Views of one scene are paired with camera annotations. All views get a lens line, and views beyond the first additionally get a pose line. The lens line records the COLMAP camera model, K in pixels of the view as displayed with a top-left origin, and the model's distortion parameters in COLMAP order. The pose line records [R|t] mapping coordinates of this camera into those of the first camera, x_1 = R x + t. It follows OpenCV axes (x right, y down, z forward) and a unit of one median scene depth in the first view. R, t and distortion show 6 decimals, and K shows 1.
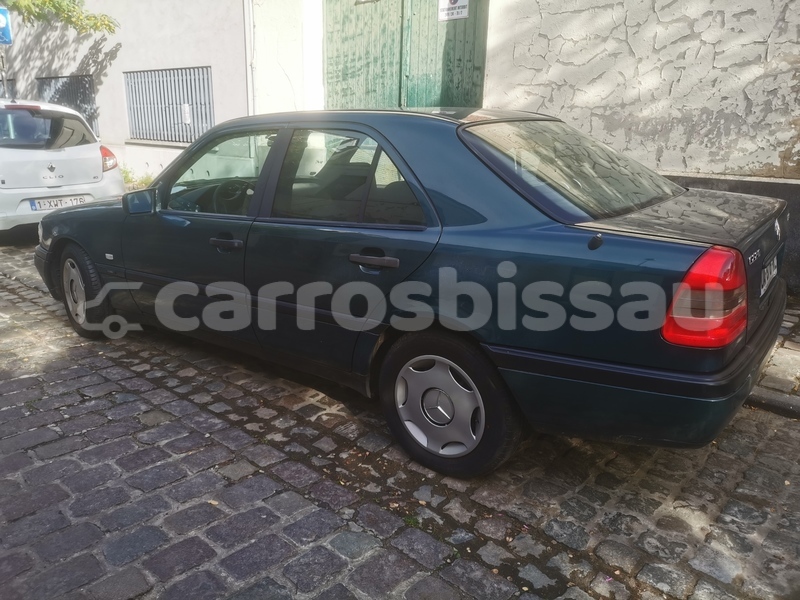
lens RADIAL K [[611.9, 0, 397.4], [0, 611.9, 303.4], [0, 0, 1]] dist [0.043657, -0.043008]
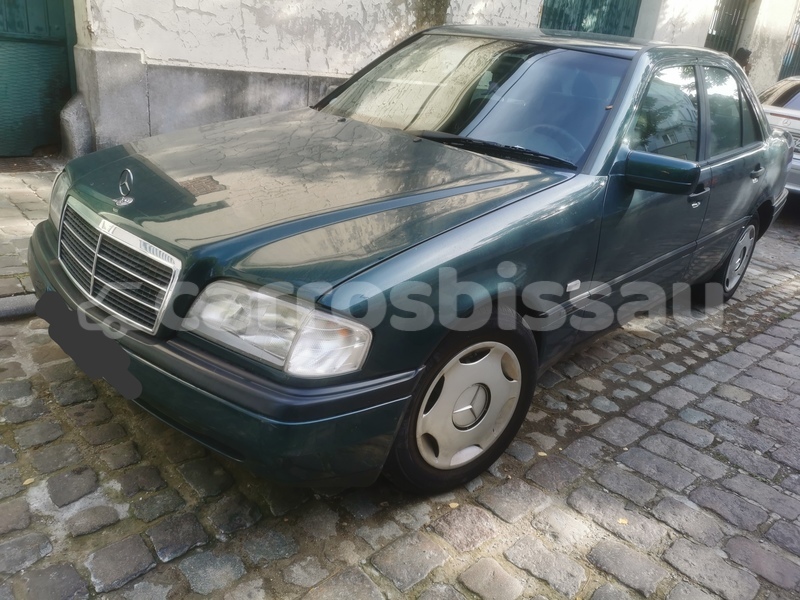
lens RADIAL K [[611.9, 0, 404.5], [0, 611.9, 296.5], [0, 0, 1]] dist [0.043657, -0.043008]
pose [[0.126338, -0.371107, 0.919956, -0.742038], [0.180890, 0.920456, 0.346467, -0.214717], [-0.975355, 0.122639, 0.183418, 0.761808]]
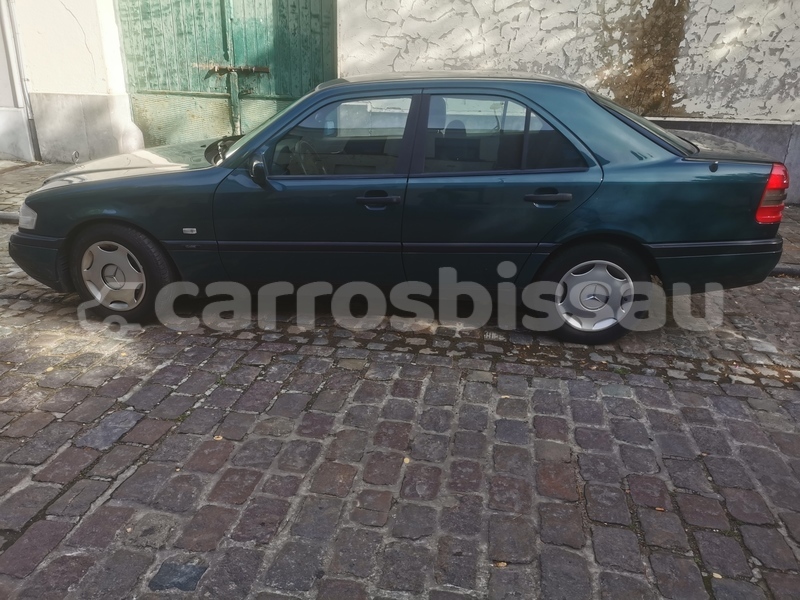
lens RADIAL K [[611.9, 0, 400.0], [0, 611.9, 301.0], [0, 0, 1]] dist [0.043657, -0.043008]
pose [[0.850923, -0.190018, 0.489717, -0.493206], [0.142723, 0.980842, 0.132589, -0.035294], [-0.505529, -0.042929, 0.861741, 0.004480]]
